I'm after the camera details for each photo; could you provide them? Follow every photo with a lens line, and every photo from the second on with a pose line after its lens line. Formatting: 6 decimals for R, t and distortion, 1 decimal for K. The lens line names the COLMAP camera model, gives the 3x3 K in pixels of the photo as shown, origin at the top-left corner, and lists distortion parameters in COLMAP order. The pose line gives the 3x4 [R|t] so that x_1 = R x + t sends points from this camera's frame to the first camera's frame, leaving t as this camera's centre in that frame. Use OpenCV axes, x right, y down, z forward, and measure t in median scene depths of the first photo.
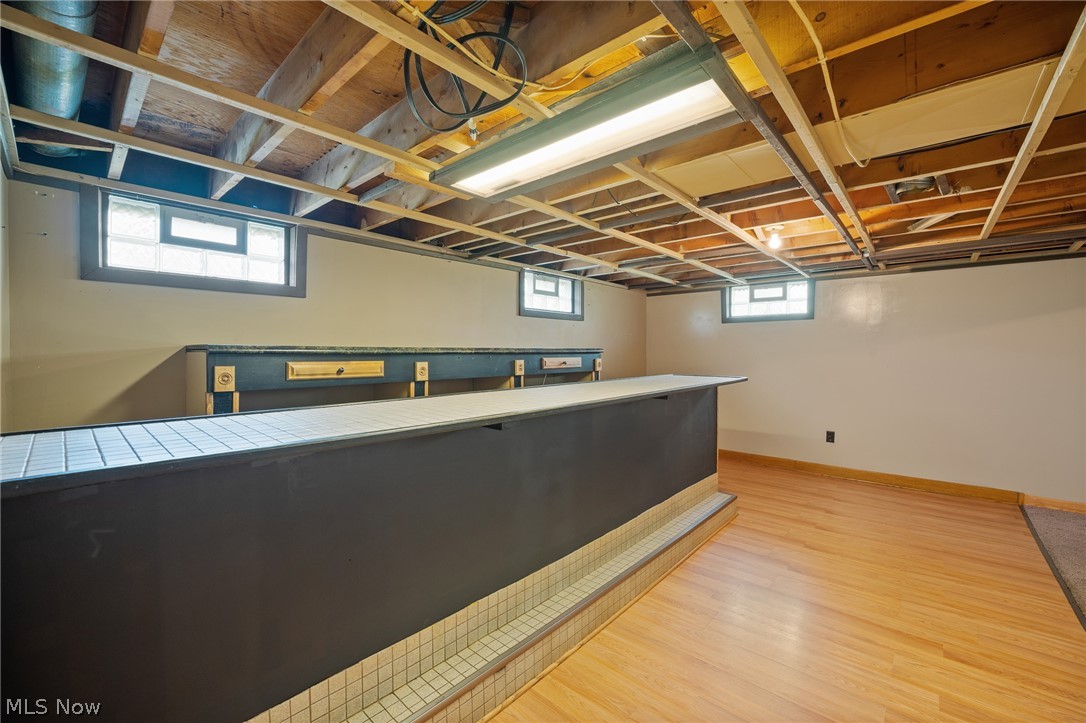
lens RADIAL K [[432.8, 0, 543.8], [0, 432.8, 358.2], [0, 0, 1]] dist [-0.024106, 0.001931]
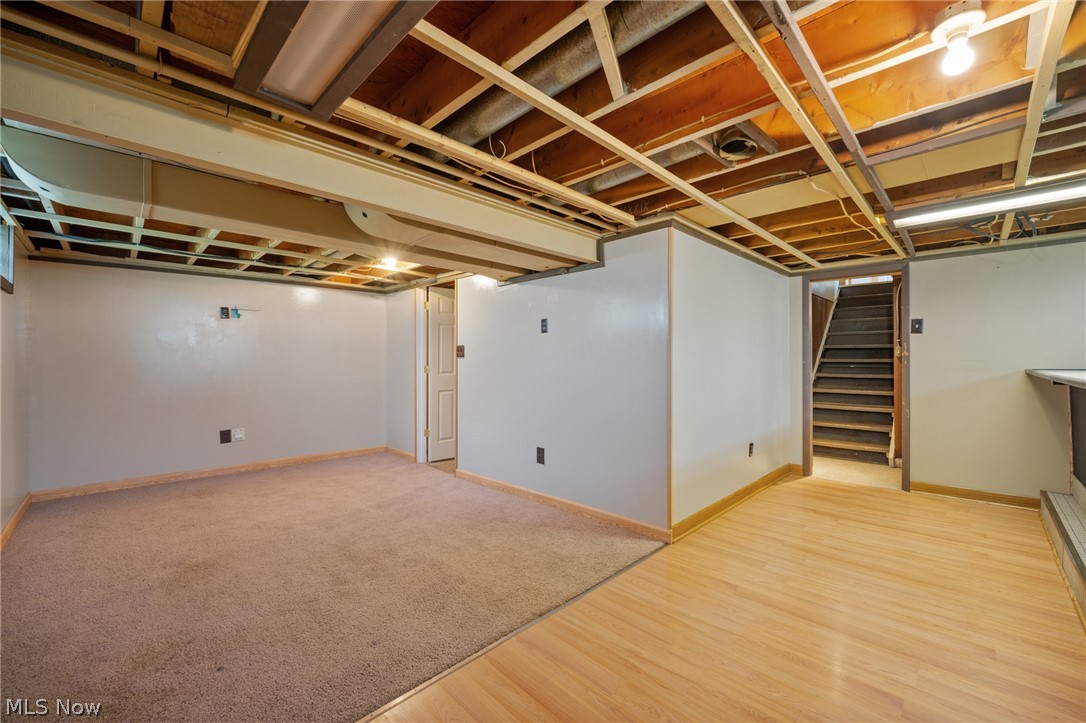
lens RADIAL K [[432.8, 0, 542.9], [0, 432.8, 360.1], [0, 0, 1]] dist [-0.024106, 0.001931]
pose [[-0.998114, 0.008335, 0.060825, 1.317105], [0.009476, 0.999784, 0.018507, 0.029293], [-0.060658, 0.019049, -0.997977, 2.062466]]
